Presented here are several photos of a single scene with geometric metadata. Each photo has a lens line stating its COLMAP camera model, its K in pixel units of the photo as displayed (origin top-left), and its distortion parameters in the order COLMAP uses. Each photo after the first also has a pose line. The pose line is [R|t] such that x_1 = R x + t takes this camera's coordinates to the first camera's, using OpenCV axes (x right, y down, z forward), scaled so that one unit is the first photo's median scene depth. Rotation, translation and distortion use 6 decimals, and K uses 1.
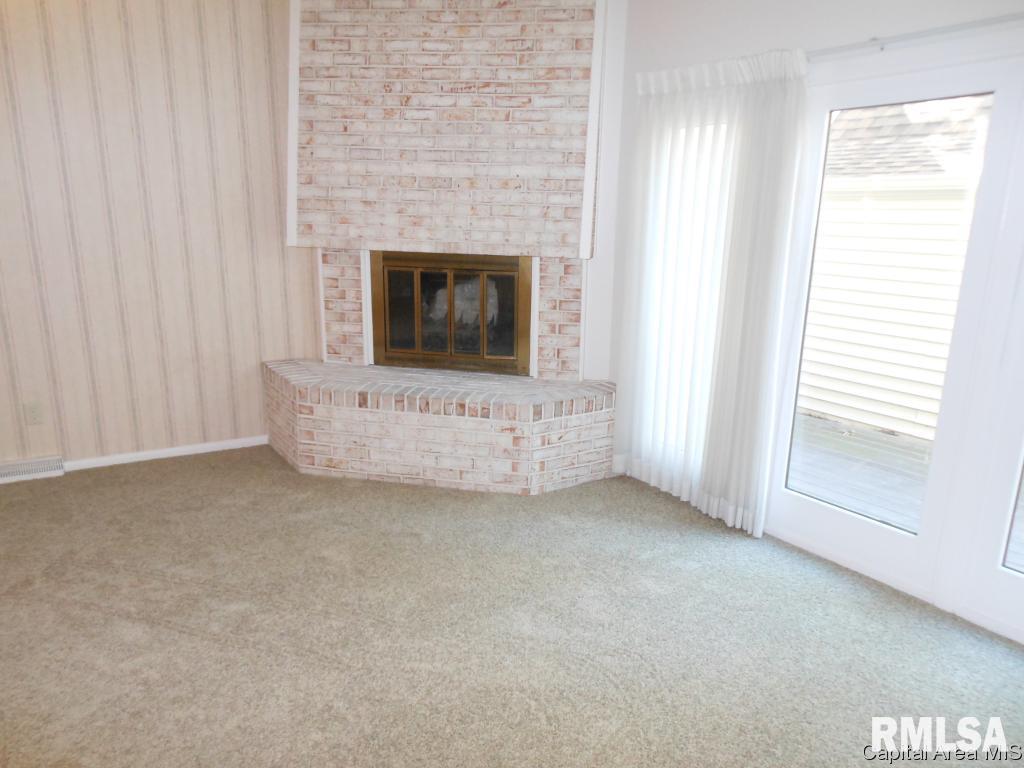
lens RADIAL K [[733.9, 0, 509.9], [0, 733.9, 389.4], [0, 0, 1]] dist [0.050056, -0.016693]
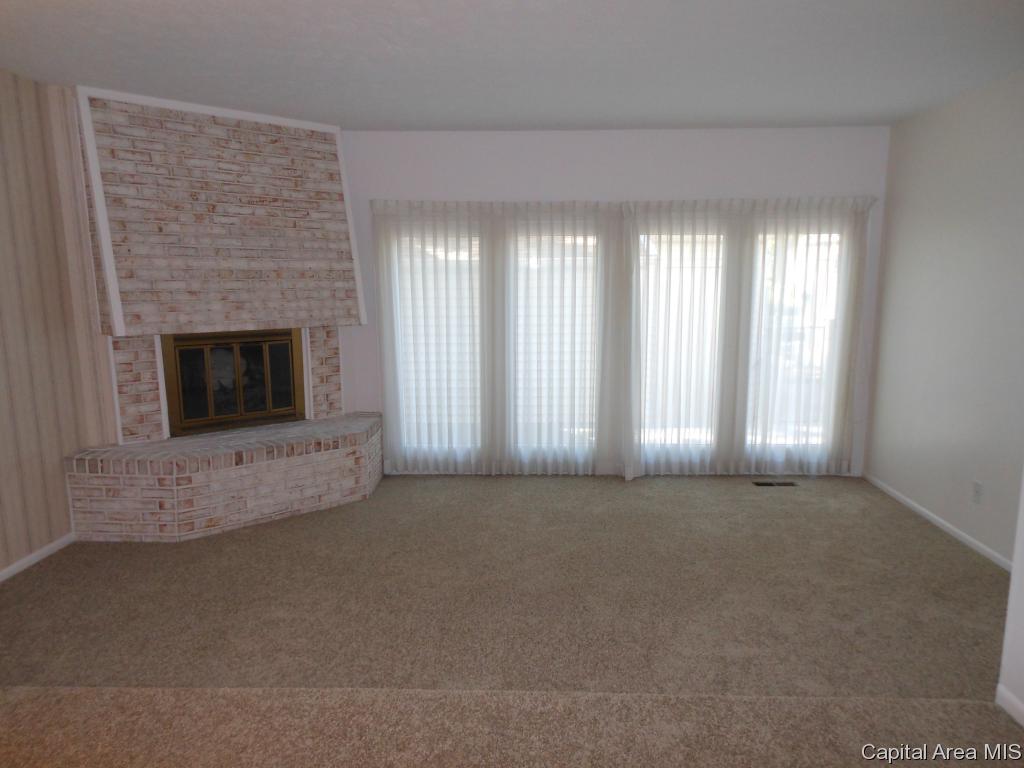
lens RADIAL K [[733.9, 0, 515.2], [0, 733.9, 383.7], [0, 0, 1]] dist [0.050056, -0.016693]
pose [[0.609357, -0.144398, 0.779637, -0.818726], [0.198138, 0.979813, 0.026610, -0.045623], [-0.767740, 0.138261, 0.625667, -0.090984]]
